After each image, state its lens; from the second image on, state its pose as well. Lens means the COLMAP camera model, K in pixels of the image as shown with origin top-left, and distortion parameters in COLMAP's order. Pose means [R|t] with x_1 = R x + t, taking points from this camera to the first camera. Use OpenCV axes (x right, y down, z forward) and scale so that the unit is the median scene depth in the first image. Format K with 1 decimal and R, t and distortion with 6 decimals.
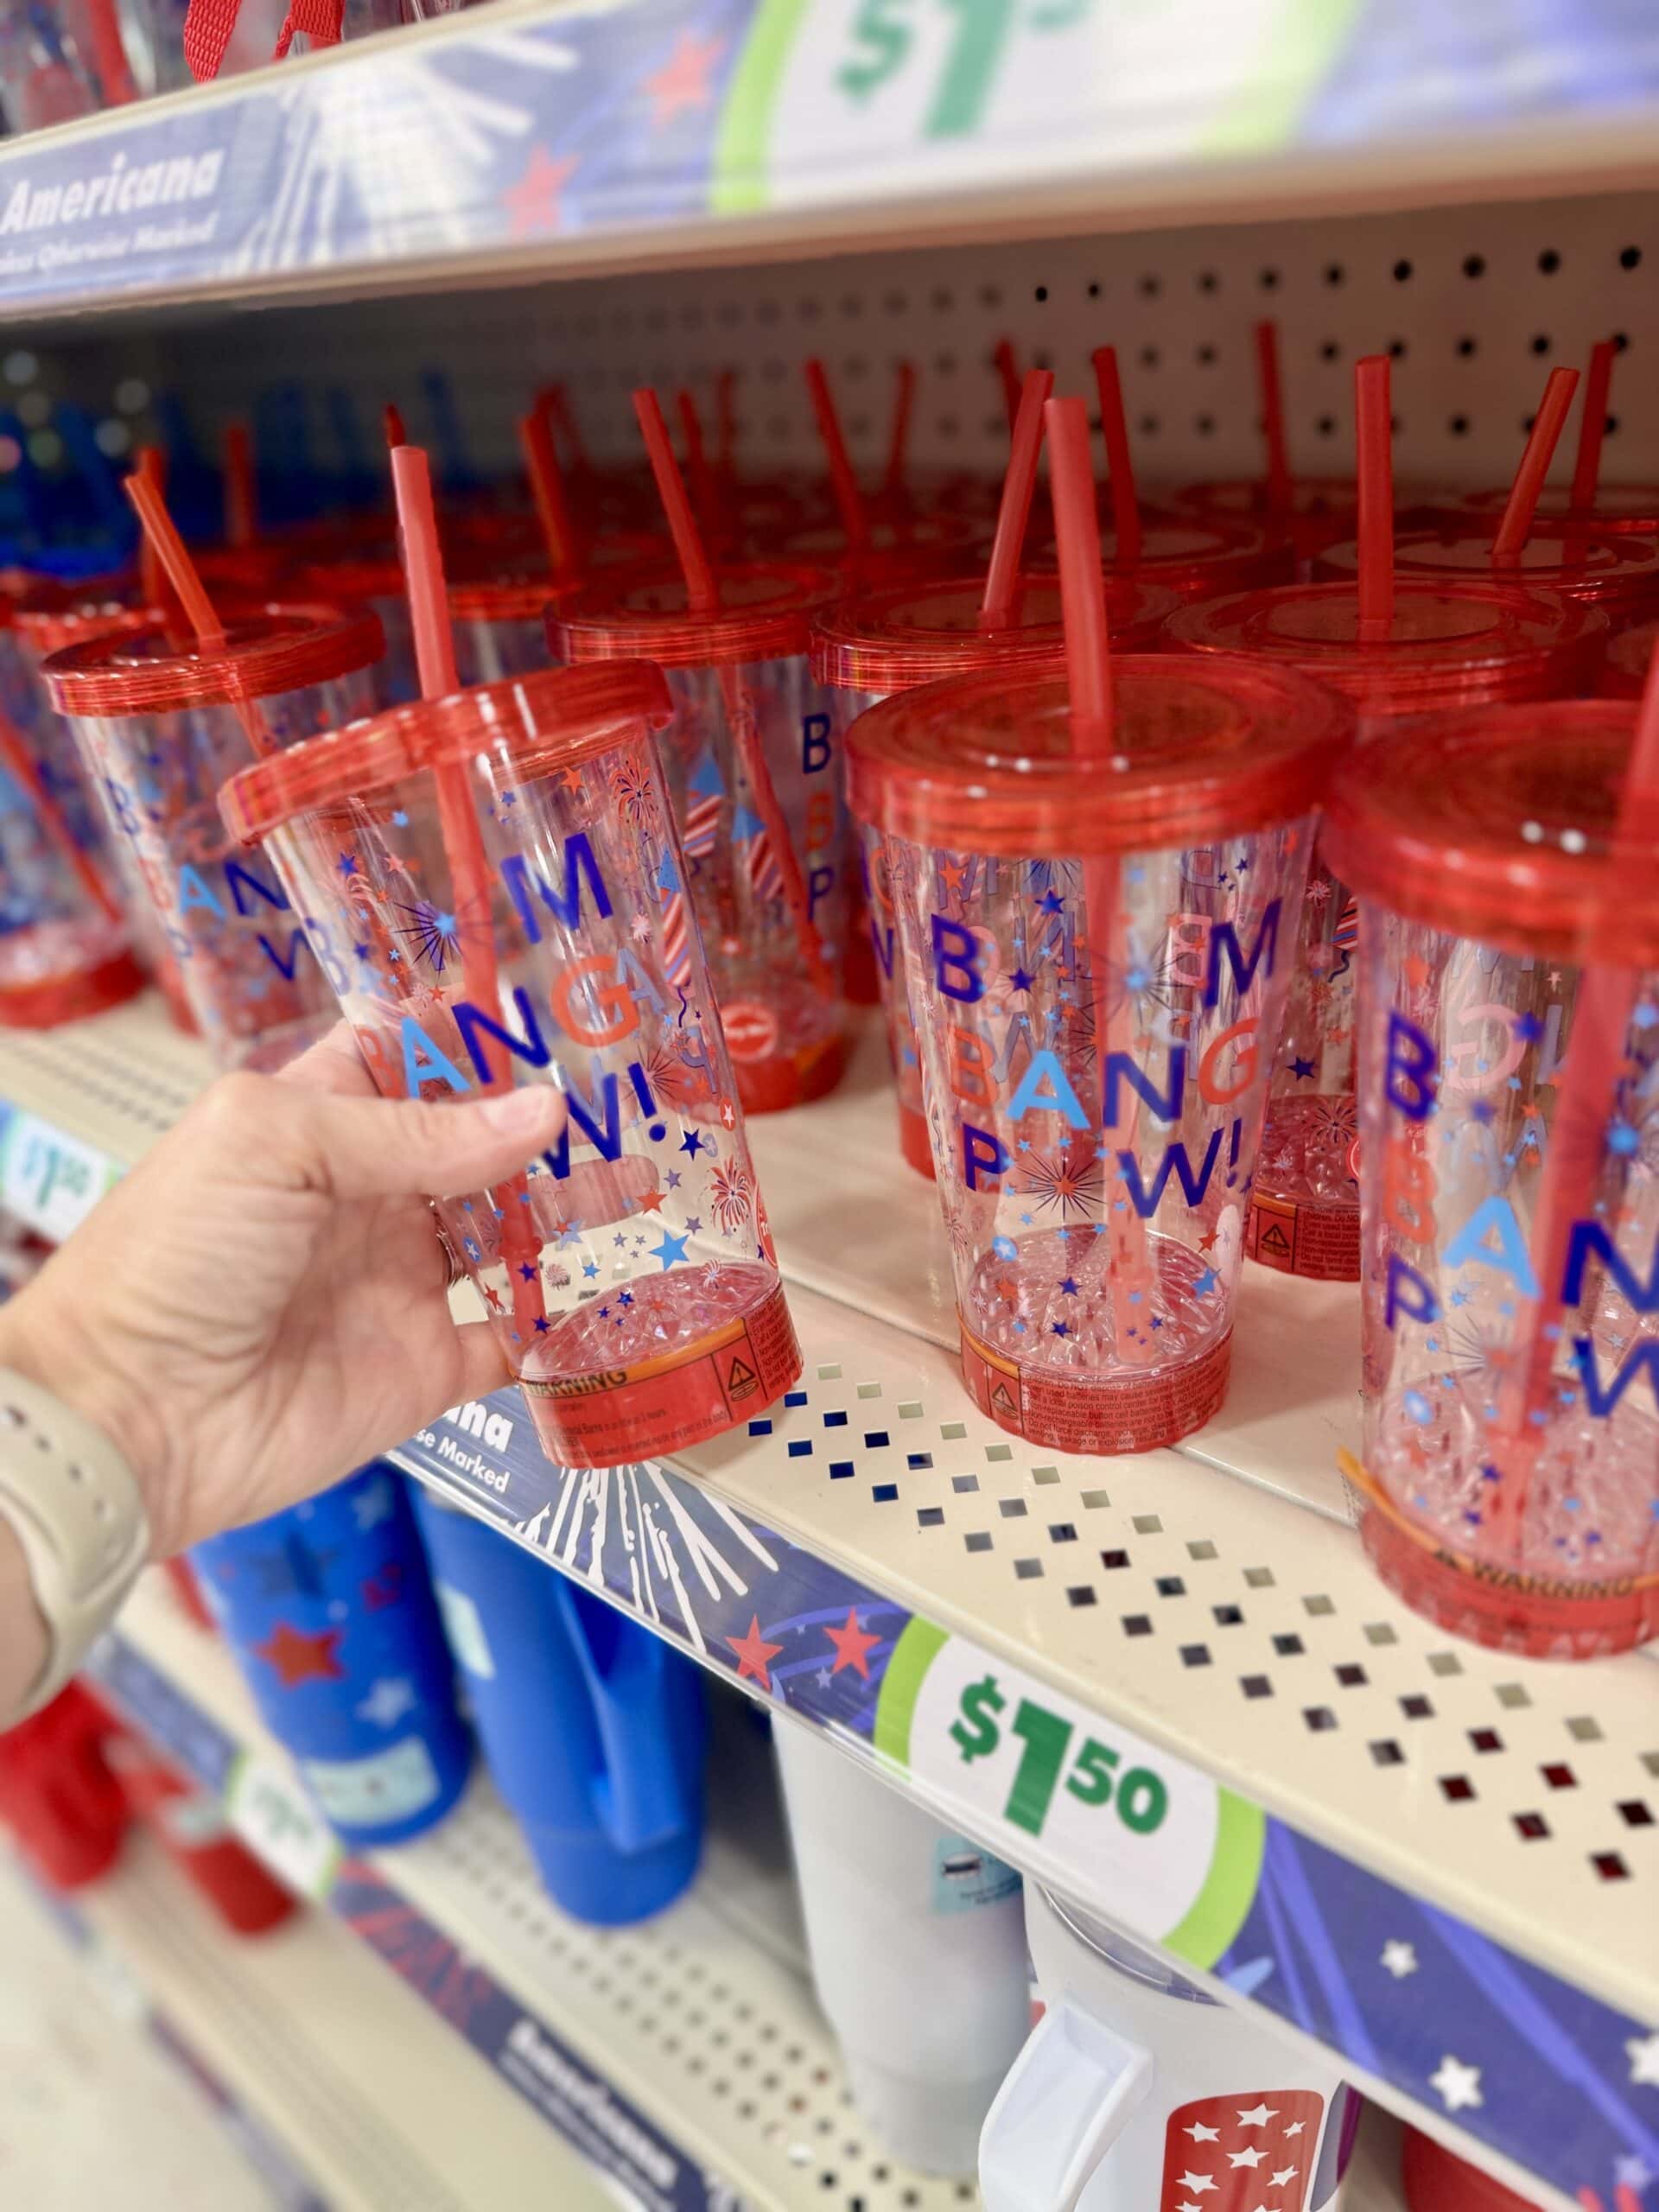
lens RADIAL K [[1564.6, 0, 762.0], [0, 1564.6, 1103.5], [0, 0, 1]] dist [-0.032803, -0.002713]
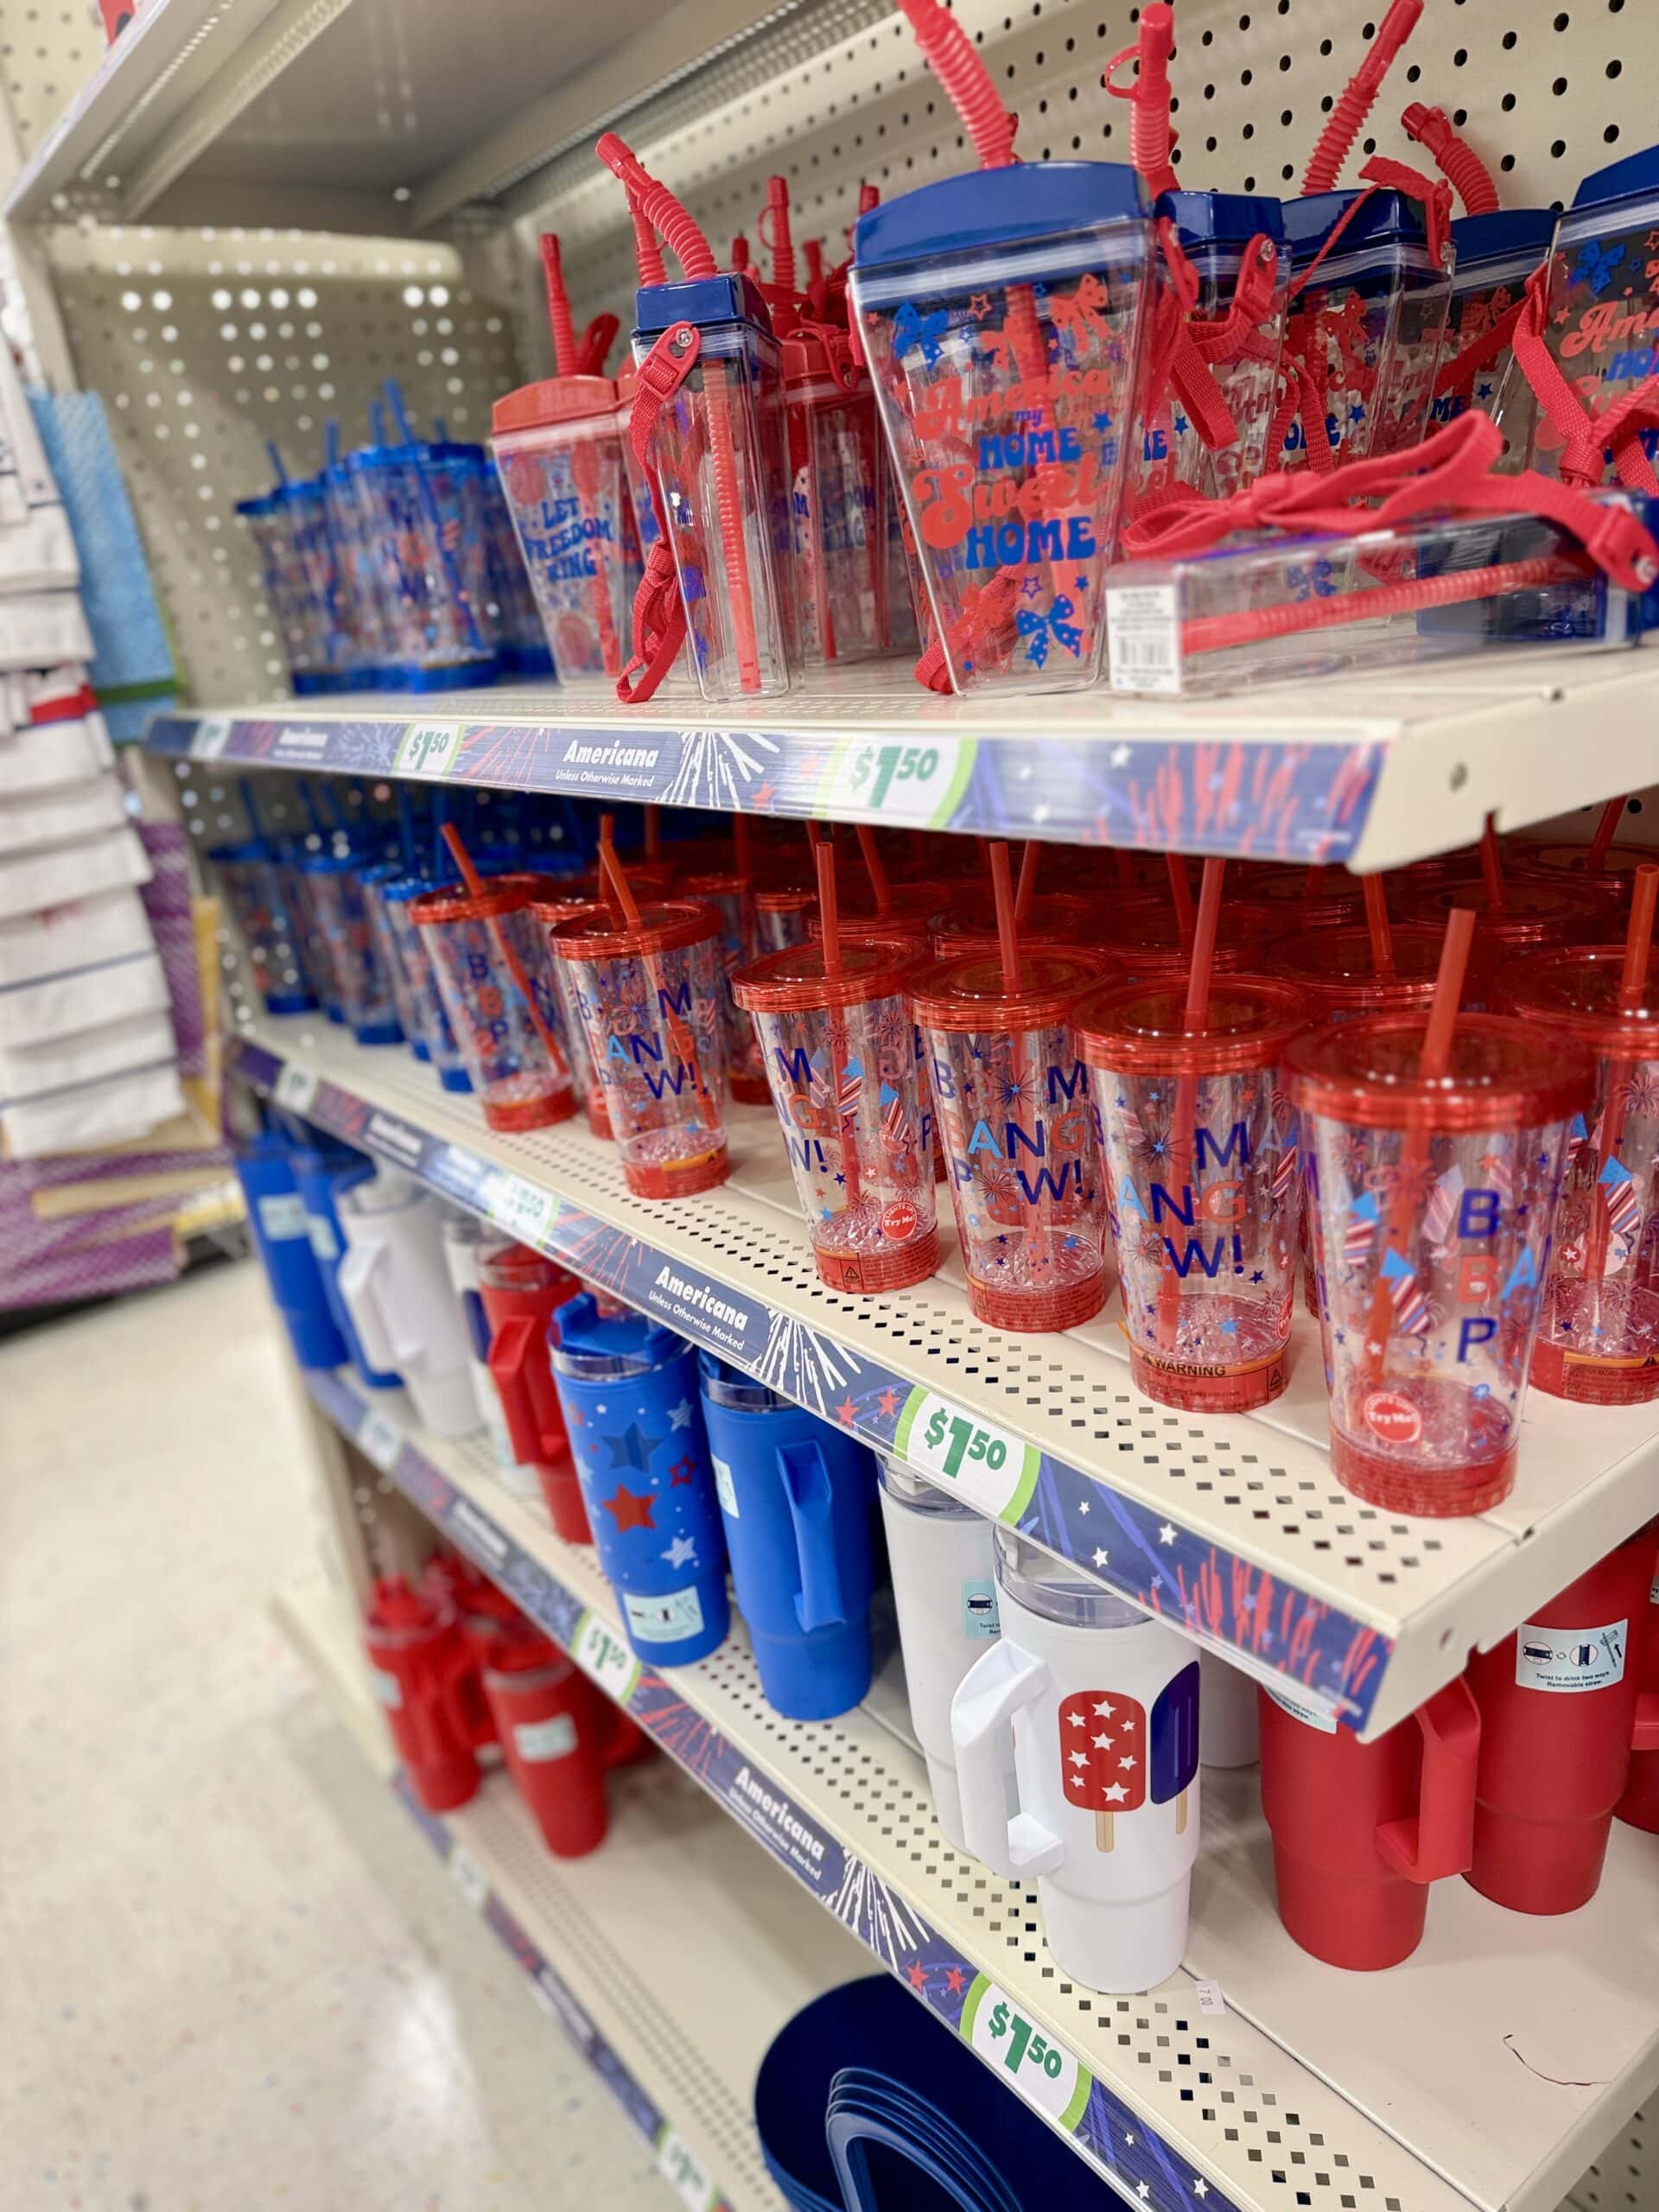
lens RADIAL K [[1564.6, 0, 762.0], [0, 1564.6, 1103.5], [0, 0, 1]] dist [-0.032803, -0.002713]
pose [[0.972993, 0.041712, -0.227034, 0.290239], [-0.073602, 0.988263, -0.133861, 0.198485], [0.218786, 0.146956, 0.964643, -0.931370]]
